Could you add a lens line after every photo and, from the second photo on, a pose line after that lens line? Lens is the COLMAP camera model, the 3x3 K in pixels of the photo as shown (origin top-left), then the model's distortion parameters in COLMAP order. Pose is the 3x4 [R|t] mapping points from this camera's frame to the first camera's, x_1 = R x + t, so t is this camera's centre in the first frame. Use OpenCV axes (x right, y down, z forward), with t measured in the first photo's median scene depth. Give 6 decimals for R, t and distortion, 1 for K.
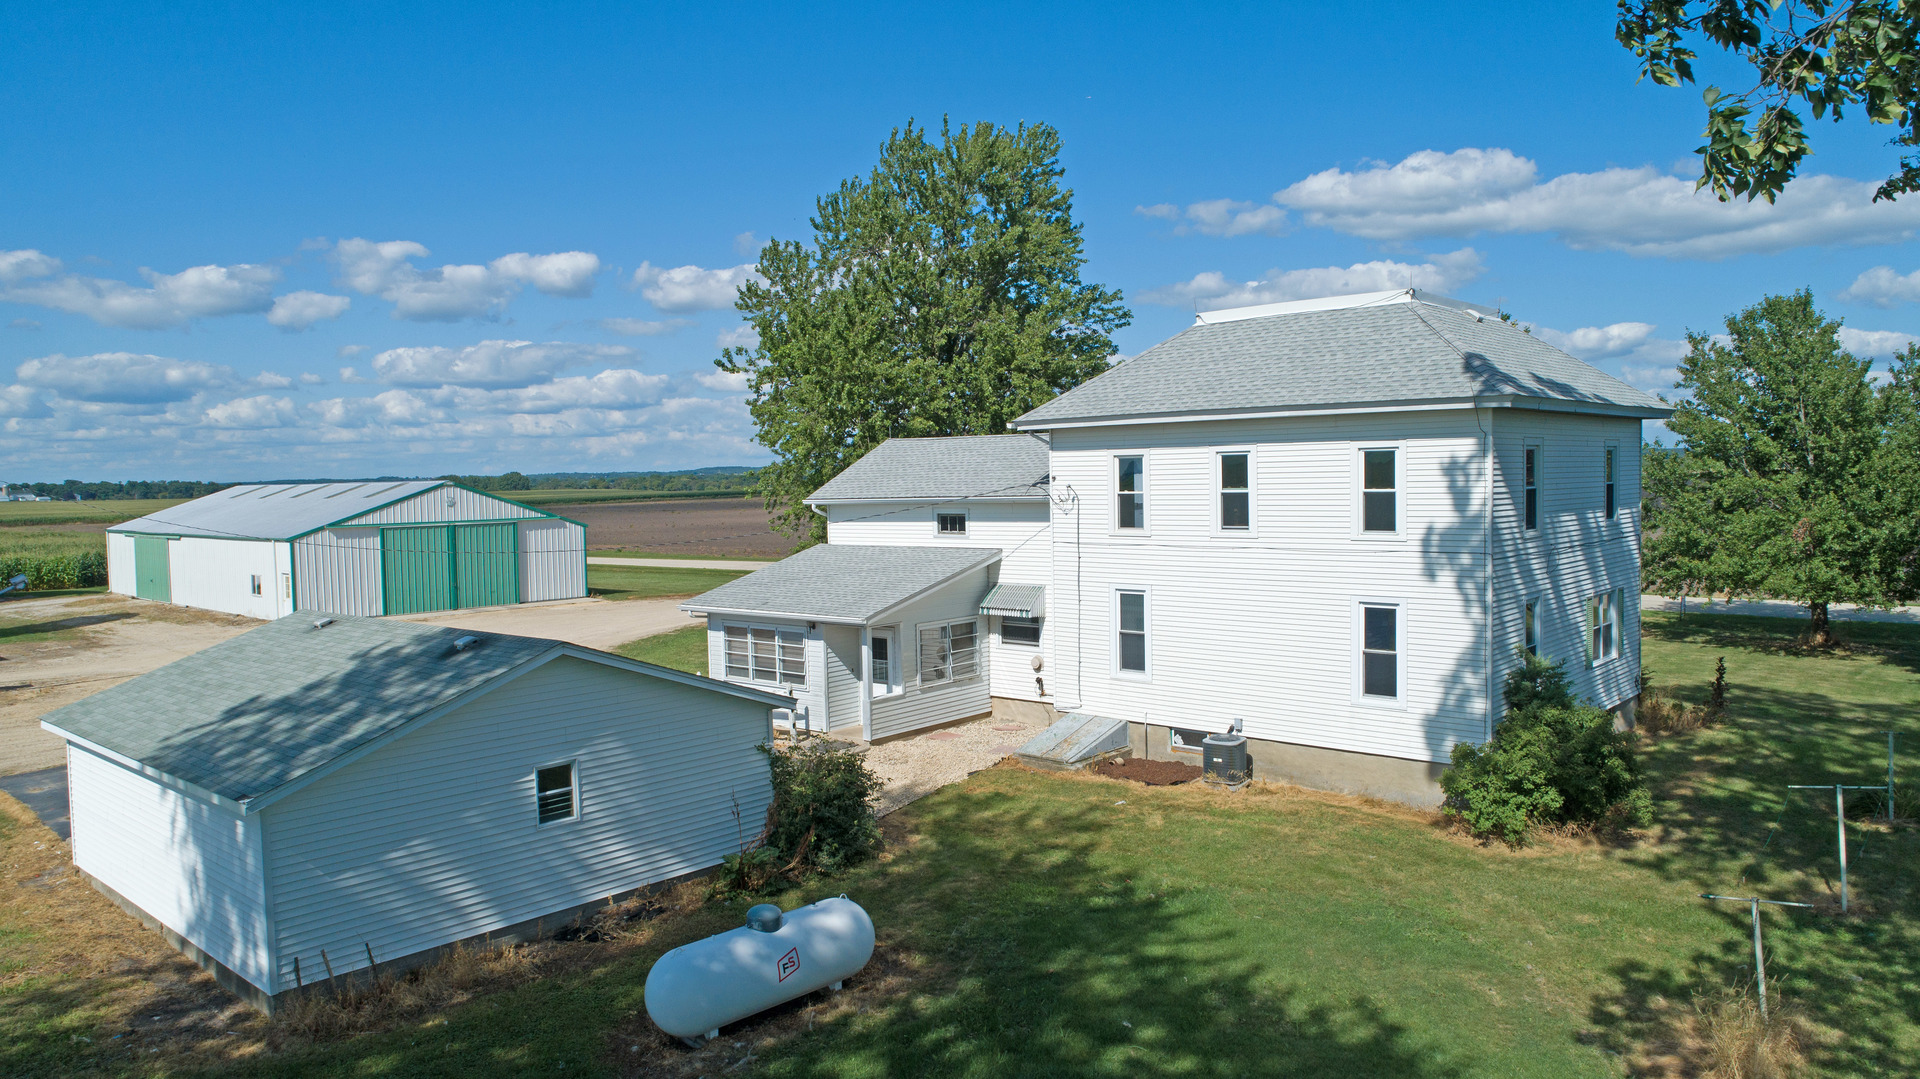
lens RADIAL K [[1286.1, 0, 958.8], [0, 1286.1, 537.8], [0, 0, 1]] dist [-0.018452, 0.000353]
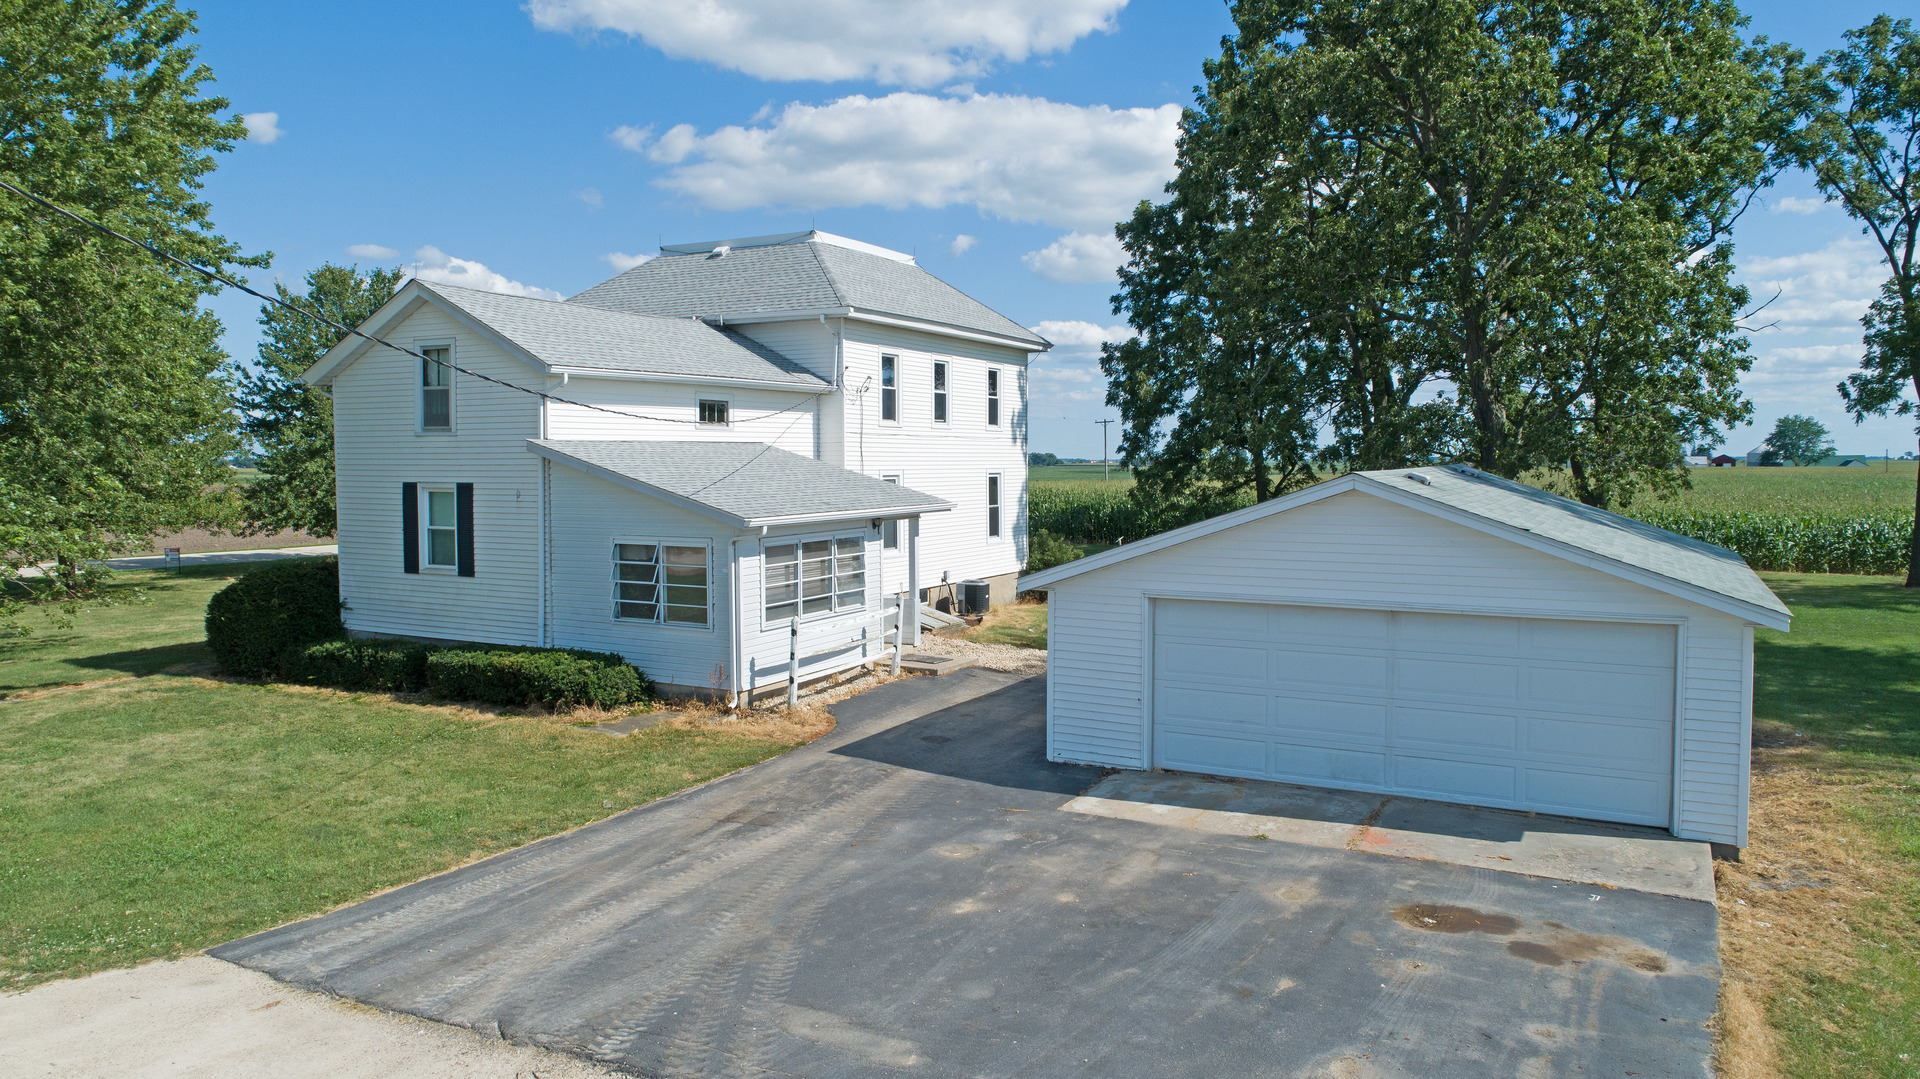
lens RADIAL K [[1286.1, 0, 953.4], [0, 1286.1, 547.2], [0, 0, 1]] dist [-0.018452, 0.000353]
pose [[-0.229875, -0.034745, 0.972600, -0.887404], [0.064195, 0.996645, 0.050776, 0.045175], [-0.971101, 0.074109, -0.226873, 1.126233]]
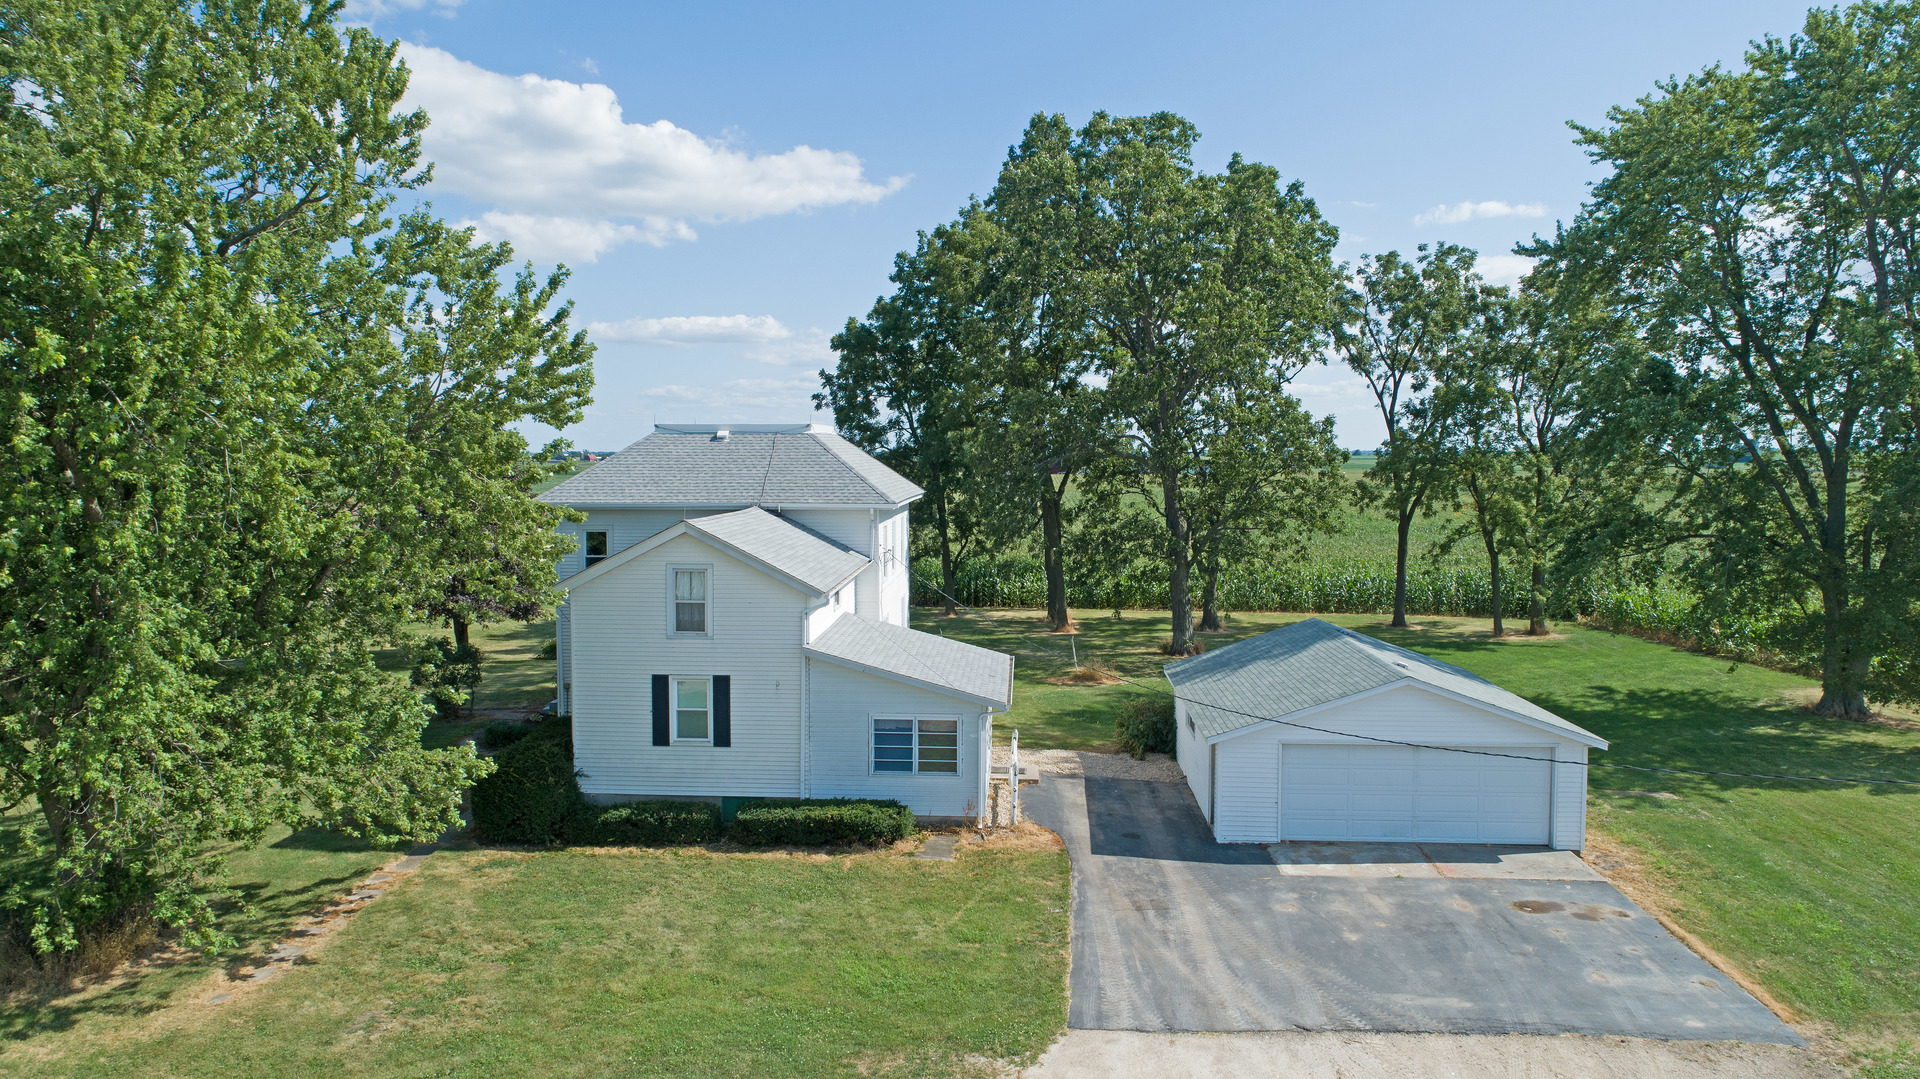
lens RADIAL K [[1286.1, 0, 961.6], [0, 1286.1, 532.4], [0, 0, 1]] dist [-0.018452, 0.000353]
pose [[-0.622155, -0.016444, 0.782721, -0.968585], [0.062174, 0.995584, 0.070336, -0.143272], [-0.780421, 0.092425, -0.618385, 1.699565]]
